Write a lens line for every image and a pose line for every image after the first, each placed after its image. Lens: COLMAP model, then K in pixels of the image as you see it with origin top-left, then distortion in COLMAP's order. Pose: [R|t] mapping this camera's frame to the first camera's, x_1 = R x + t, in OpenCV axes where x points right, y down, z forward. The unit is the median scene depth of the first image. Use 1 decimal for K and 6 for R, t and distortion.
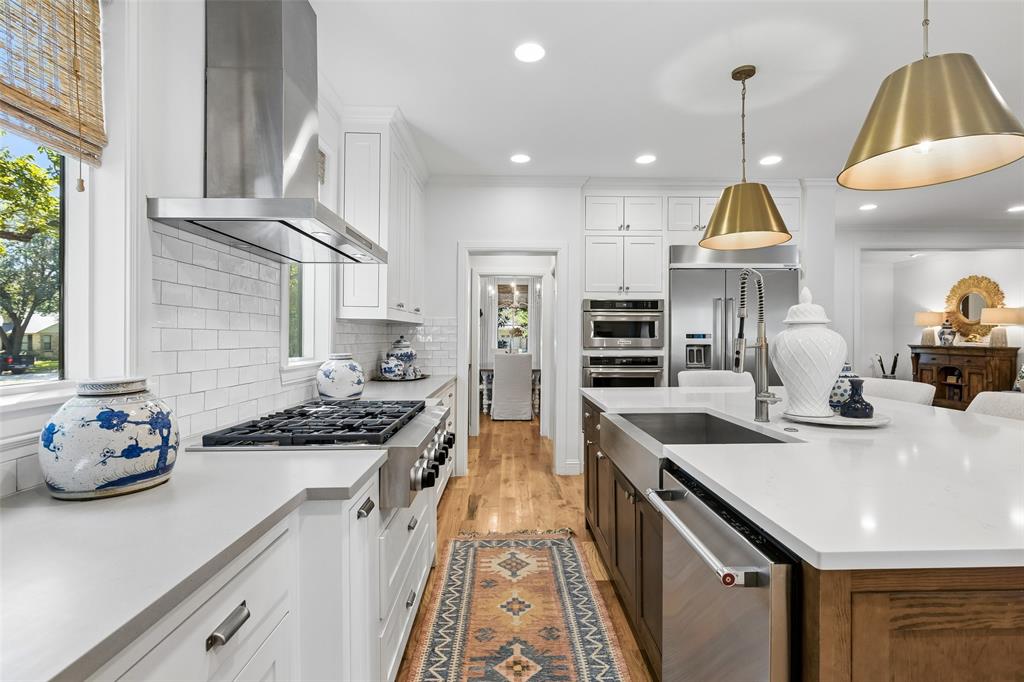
lens RADIAL K [[490.9, 0, 513.7], [0, 490.9, 337.3], [0, 0, 1]] dist [-0.002326, -0.000478]
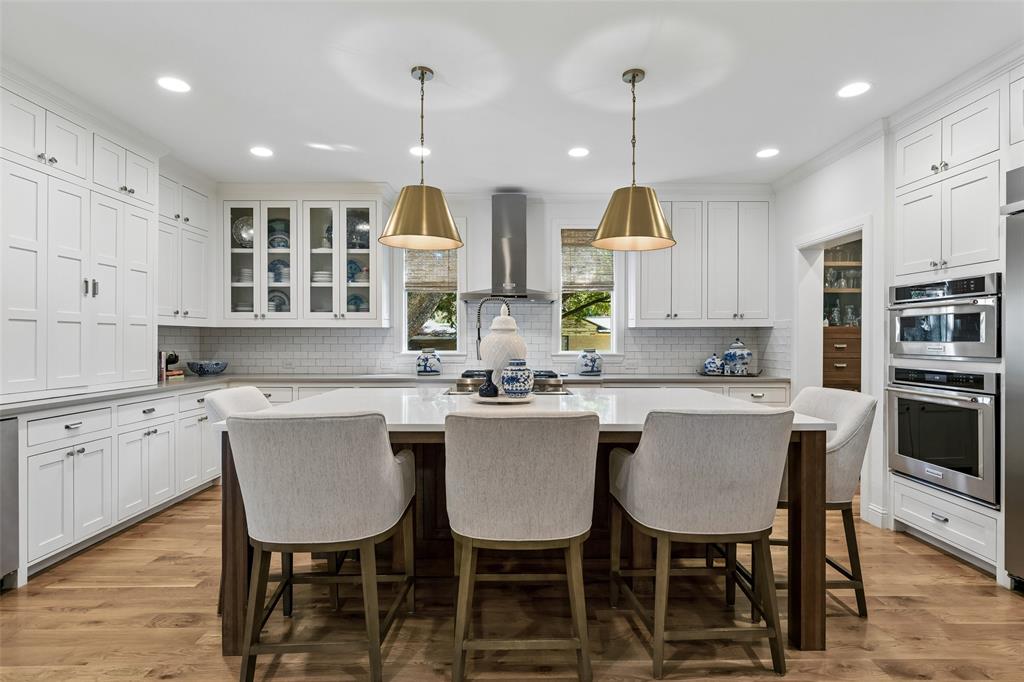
lens RADIAL K [[519.0, 0, 513.1], [0, 519.0, 341.4], [0, 0, 1]] dist [-0.005166, 0.001605]
pose [[-0.013240, 0.004637, -0.999902, 0.904429], [-0.004198, 0.999980, 0.004693, 0.000224], [0.999904, 0.004260, -0.013220, 0.457990]]
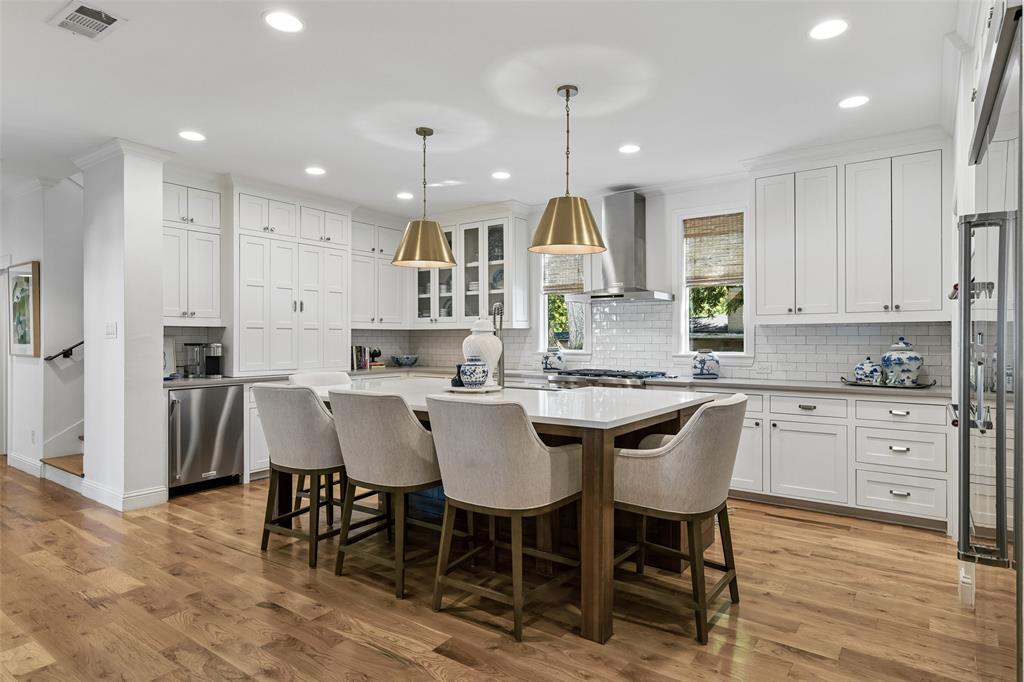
lens RADIAL K [[575.9, 0, 510.2], [0, 575.9, 337.2], [0, 0, 1]] dist [0.004213, -0.000758]
pose [[-0.603069, -0.000904, -0.797688, 0.910290], [-0.002019, 0.999998, 0.000393, -0.002493], [0.797686, 0.001847, -0.603070, 0.979461]]
